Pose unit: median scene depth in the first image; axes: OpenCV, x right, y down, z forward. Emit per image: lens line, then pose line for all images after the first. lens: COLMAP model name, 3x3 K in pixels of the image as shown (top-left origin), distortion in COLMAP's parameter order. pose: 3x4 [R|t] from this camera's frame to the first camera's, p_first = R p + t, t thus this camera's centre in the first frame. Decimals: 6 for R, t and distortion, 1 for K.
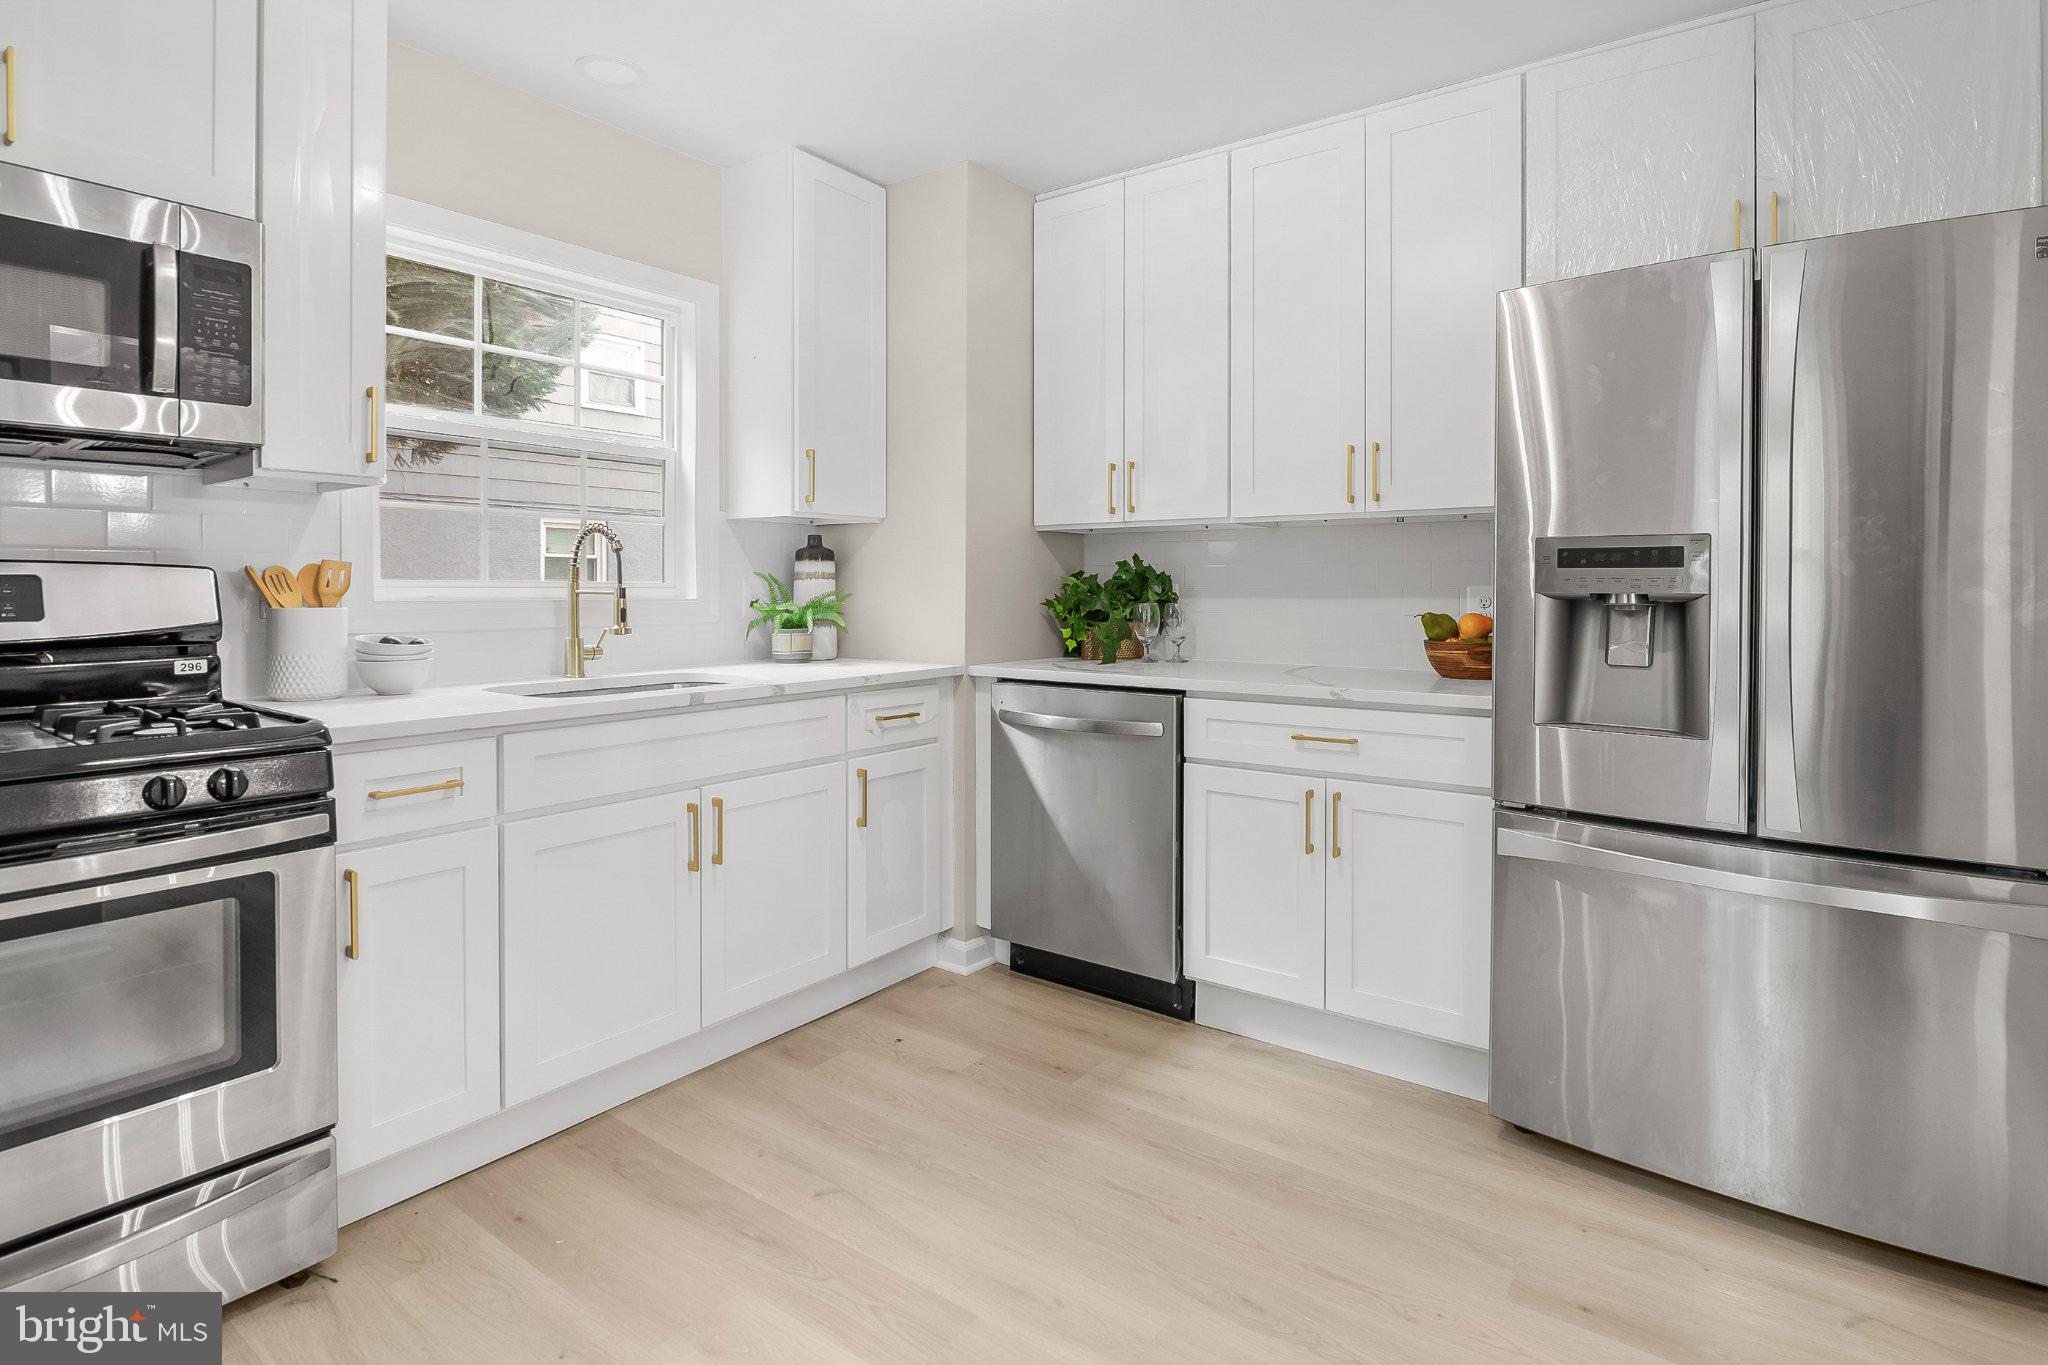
lens RADIAL K [[1017.8, 0, 1028.3], [0, 1017.8, 599.2], [0, 0, 1]] dist [-0.004402, -0.001701]
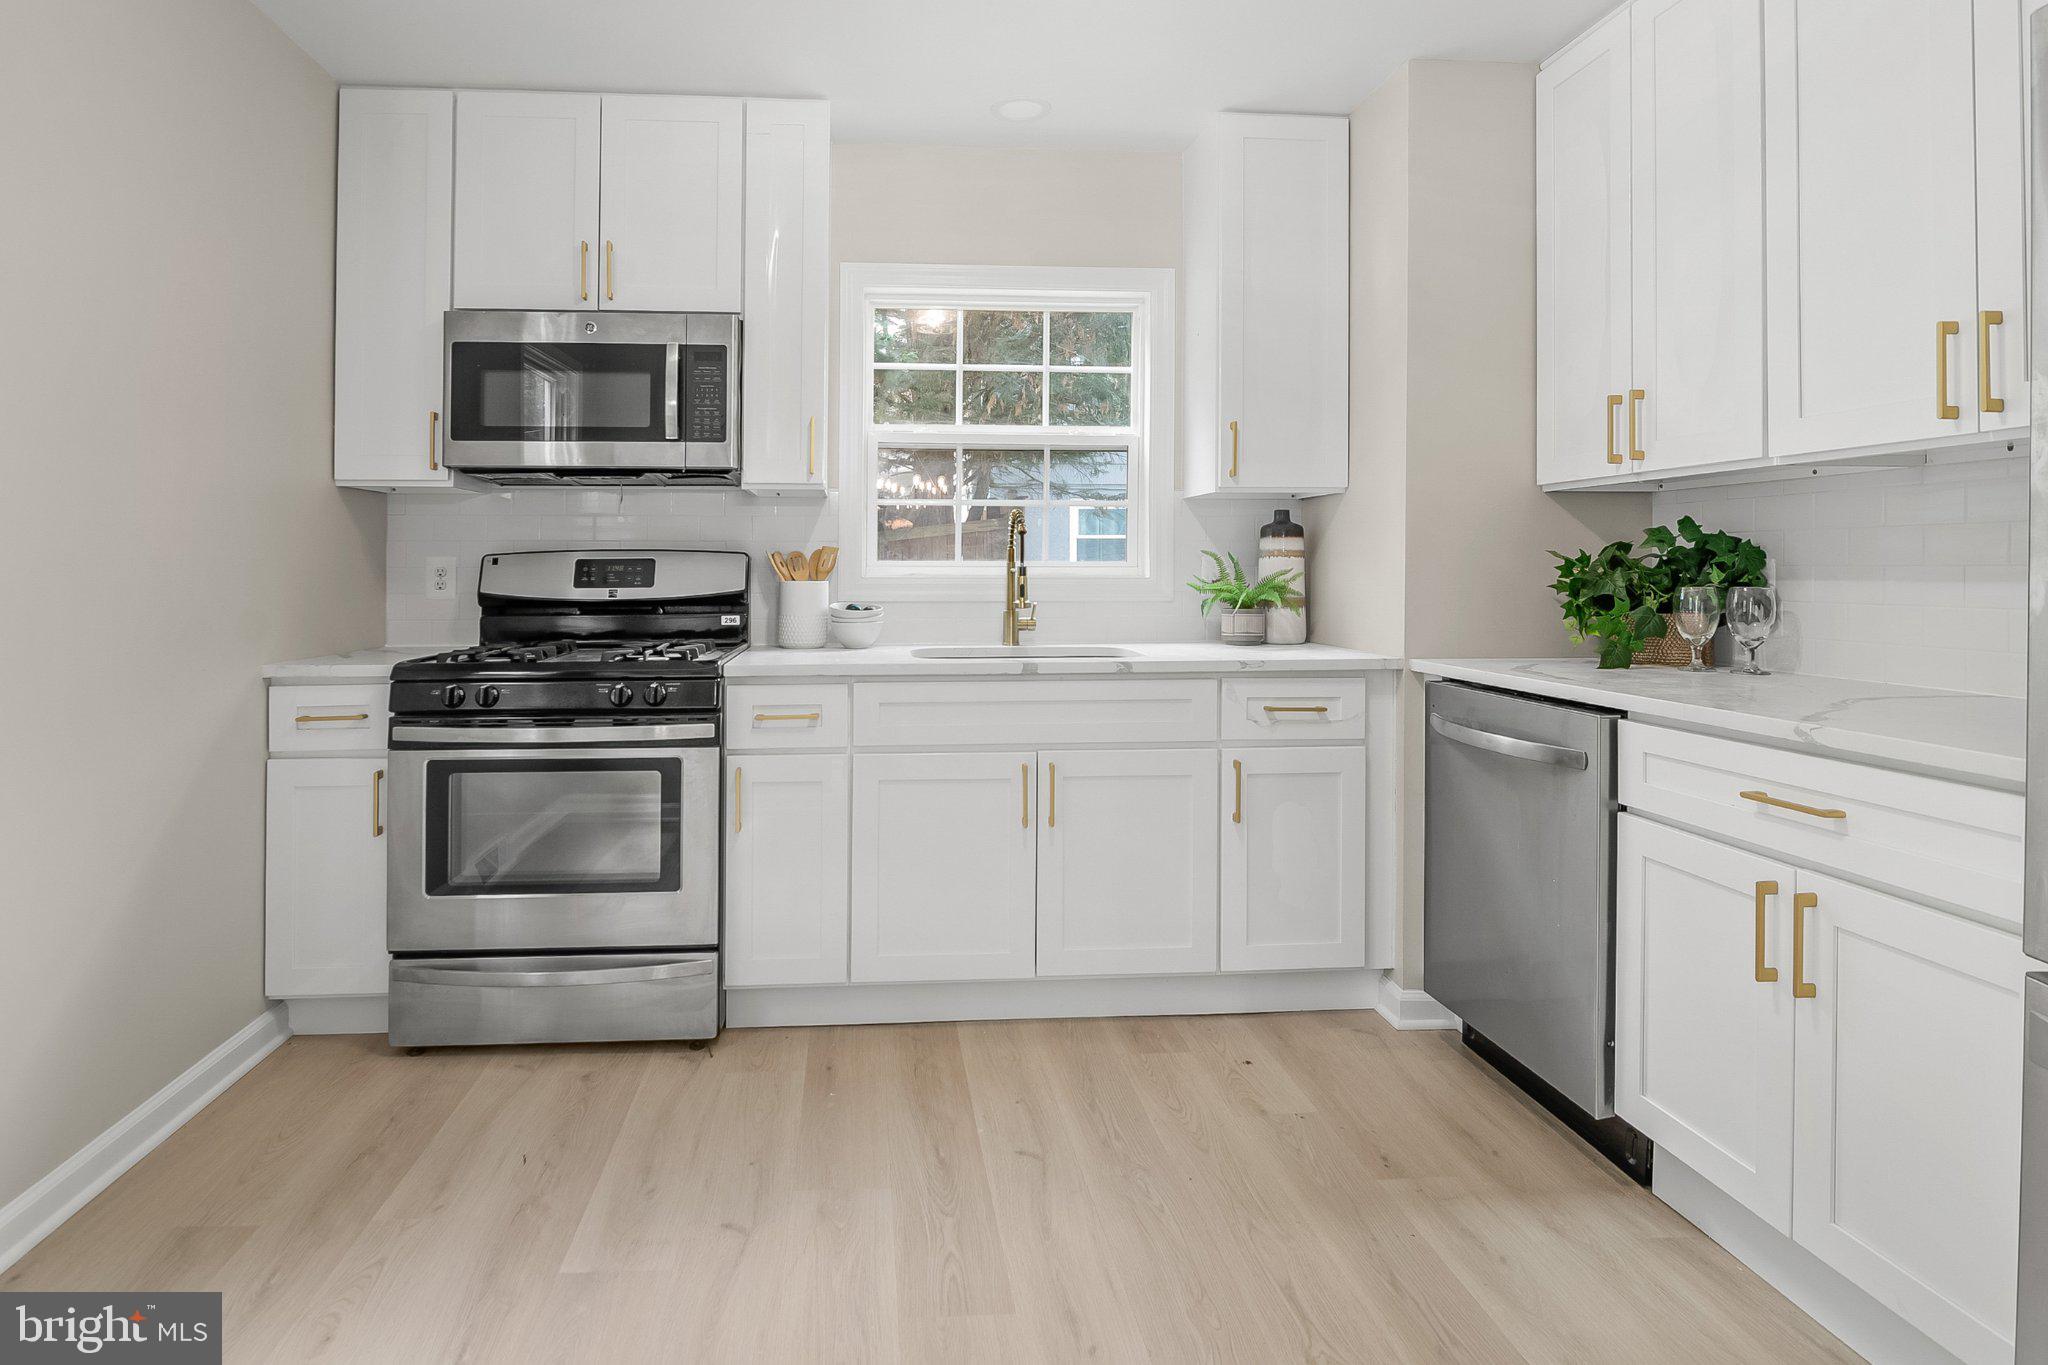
lens RADIAL K [[1063.9, 0, 957.8], [0, 1063.9, 563.9], [0, 0, 1]] dist [-0.003961, -0.001406]
pose [[0.657754, -0.005242, -0.753215, 0.409930], [-0.007547, 0.999880, -0.013550, 0.002321], [0.753195, 0.014597, 0.657635, 0.168347]]
